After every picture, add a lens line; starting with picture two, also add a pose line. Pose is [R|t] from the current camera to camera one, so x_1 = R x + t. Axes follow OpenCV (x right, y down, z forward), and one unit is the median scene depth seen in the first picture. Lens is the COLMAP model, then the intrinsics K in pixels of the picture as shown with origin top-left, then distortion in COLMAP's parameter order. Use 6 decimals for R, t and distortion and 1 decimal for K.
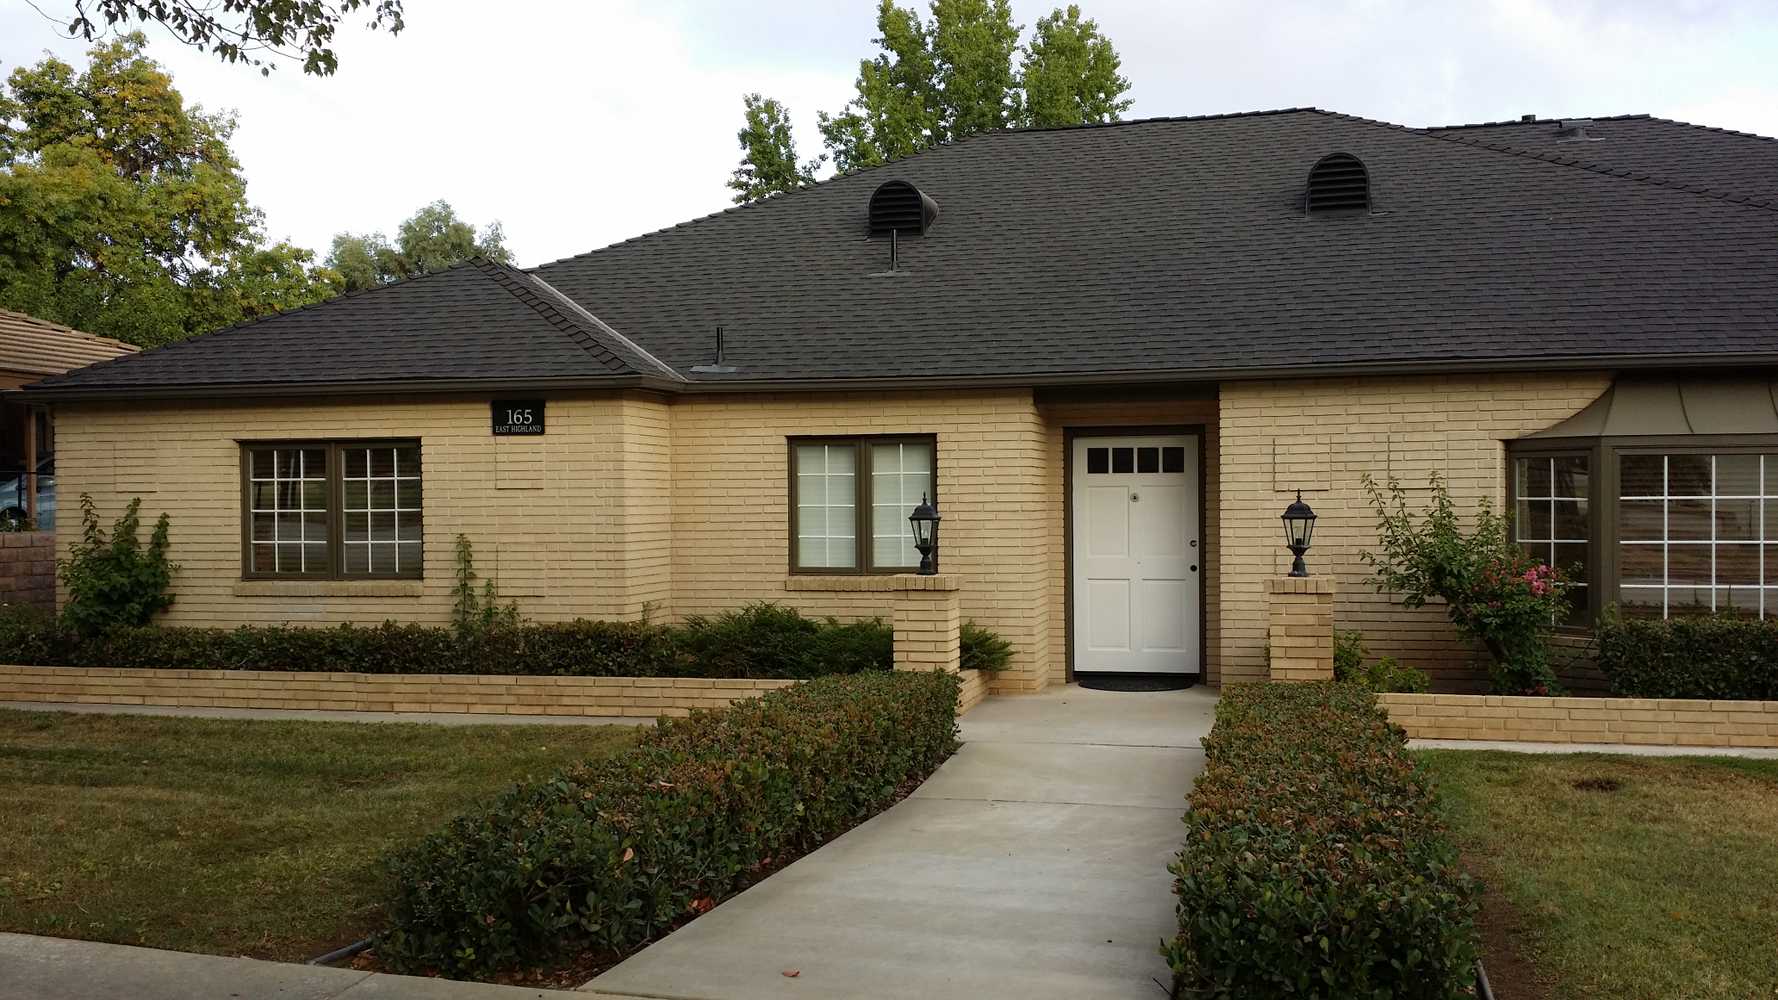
lens RADIAL K [[1667.8, 0, 925.2], [0, 1667.8, 516.3], [0, 0, 1]] dist [0.144089, -0.396599]
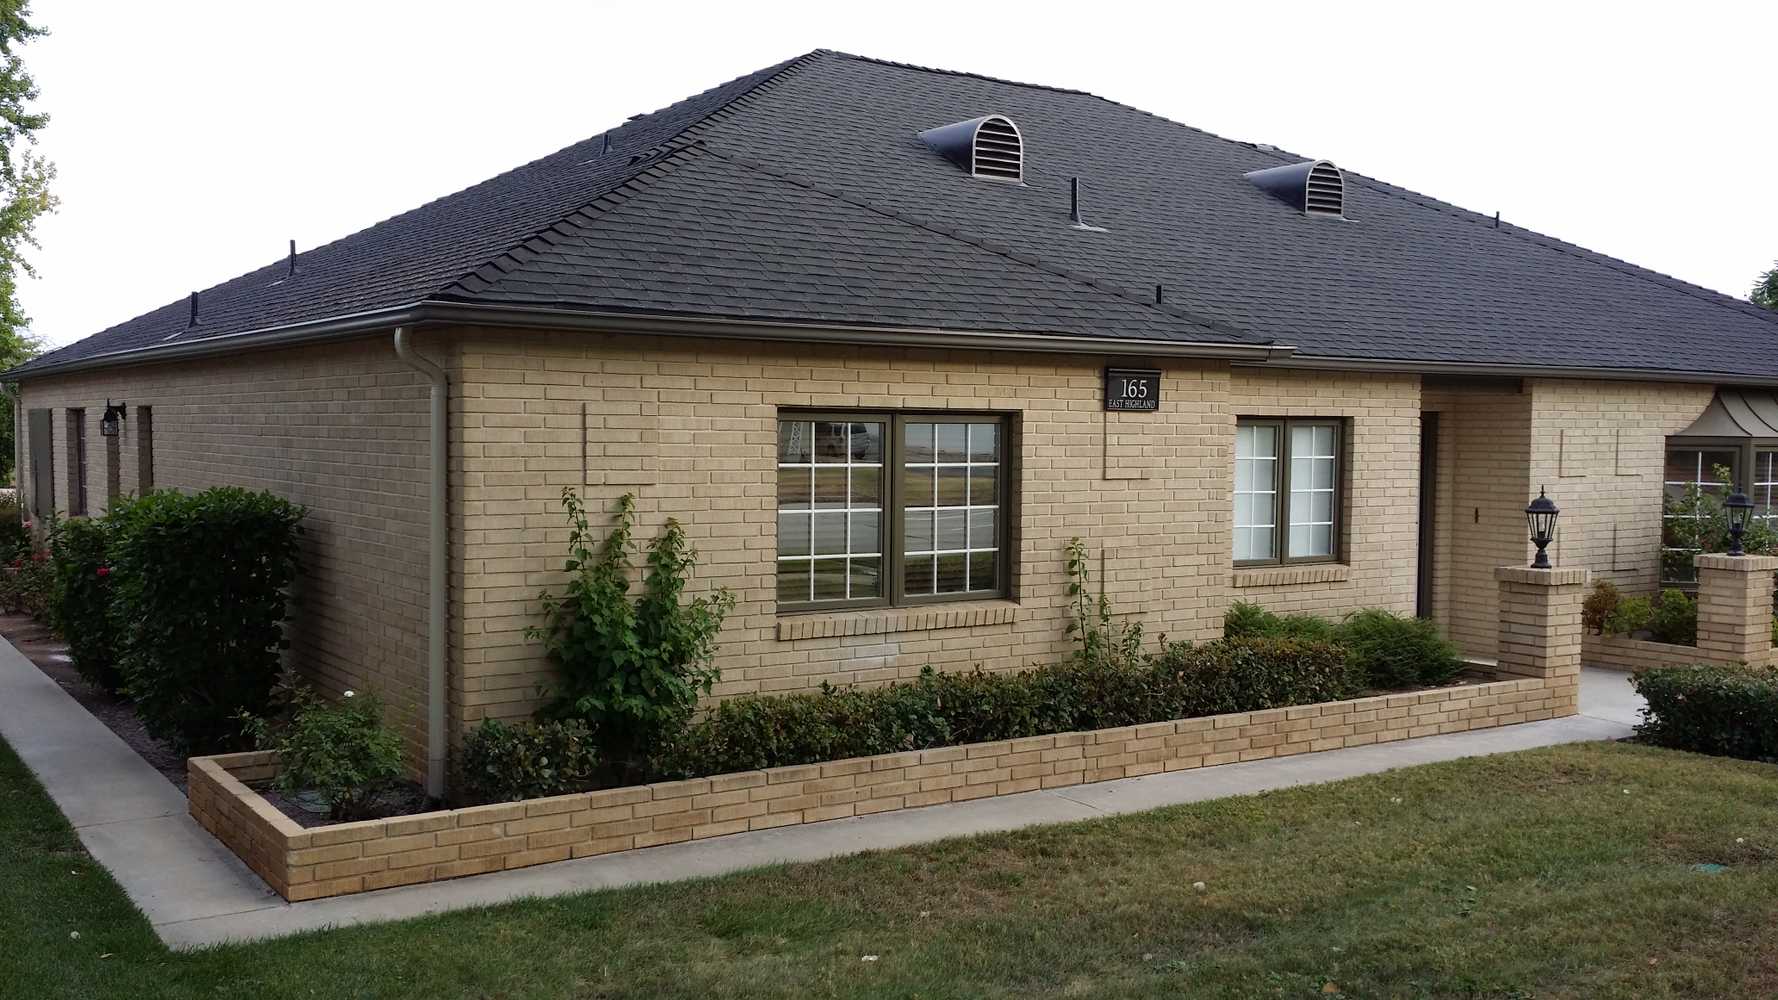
lens RADIAL K [[1668.2, 0, 921.2], [0, 1668.2, 516.3], [0, 0, 1]] dist [0.145204, -0.452653]
pose [[0.654573, -0.025302, 0.755575, -0.898251], [-0.004290, 0.999299, 0.037179, -0.027433], [-0.755987, -0.027578, 0.654006, 0.550963]]
